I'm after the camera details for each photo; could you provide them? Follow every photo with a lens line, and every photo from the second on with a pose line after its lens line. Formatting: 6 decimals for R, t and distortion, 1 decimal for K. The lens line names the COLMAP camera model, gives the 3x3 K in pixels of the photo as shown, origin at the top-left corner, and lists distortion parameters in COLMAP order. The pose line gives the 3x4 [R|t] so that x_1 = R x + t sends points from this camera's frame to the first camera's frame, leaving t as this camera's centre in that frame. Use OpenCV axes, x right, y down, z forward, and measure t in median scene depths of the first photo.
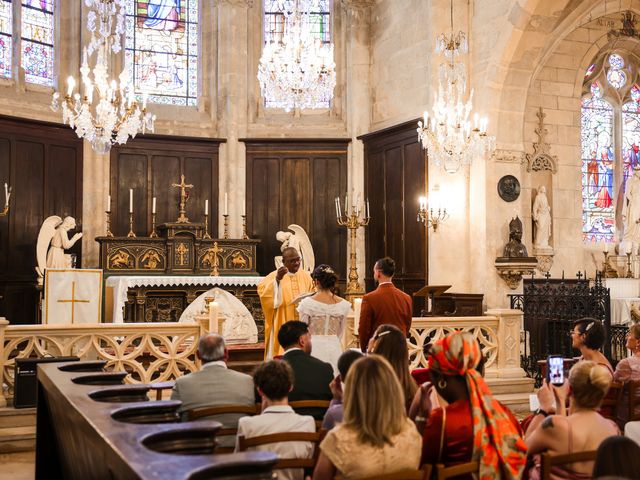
lens RADIAL K [[774.3, 0, 320.0], [0, 774.3, 240.0], [0, 0, 1]] dist [0.055129, 0.005679]
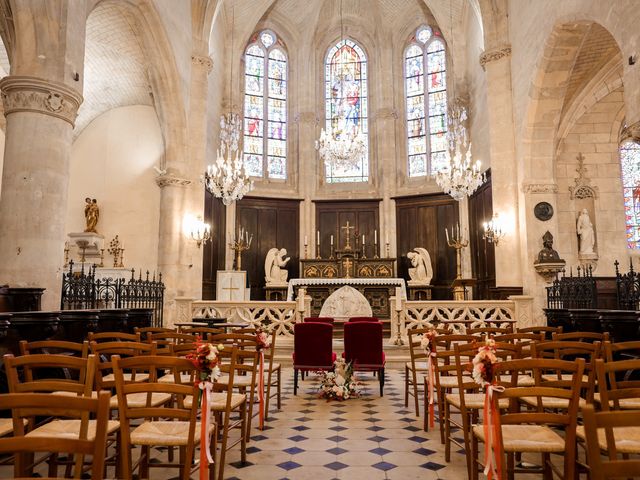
lens RADIAL K [[467.0, 0, 306.5], [0, 467.0, 240.3], [0, 0, 1]] dist [-0.068557, 0.081171]
pose [[0.897404, -0.056734, -0.437547, 0.191821], [0.027936, 0.997015, -0.071981, 0.029243], [0.440324, 0.052372, 0.896310, 0.060244]]
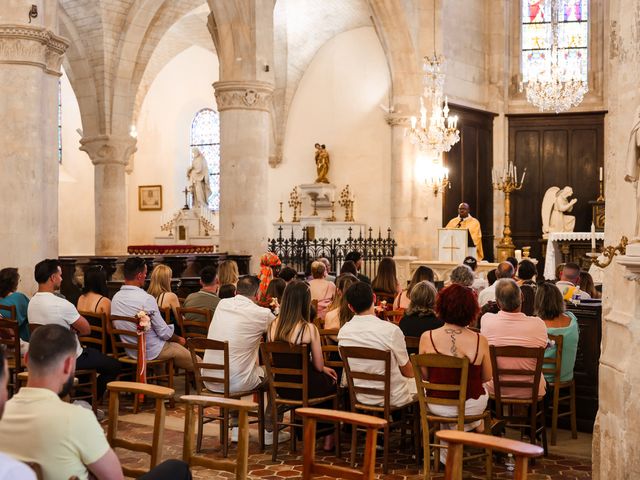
lens RADIAL K [[774.3, 0, 320.0], [0, 774.3, 240.0], [0, 0, 1]] dist [0.055129, 0.005679]
pose [[0.558858, -0.001477, -0.829262, 0.511709], [0.046652, 0.998471, 0.029661, 0.001012], [0.827950, -0.055263, 0.558073, -0.070566]]
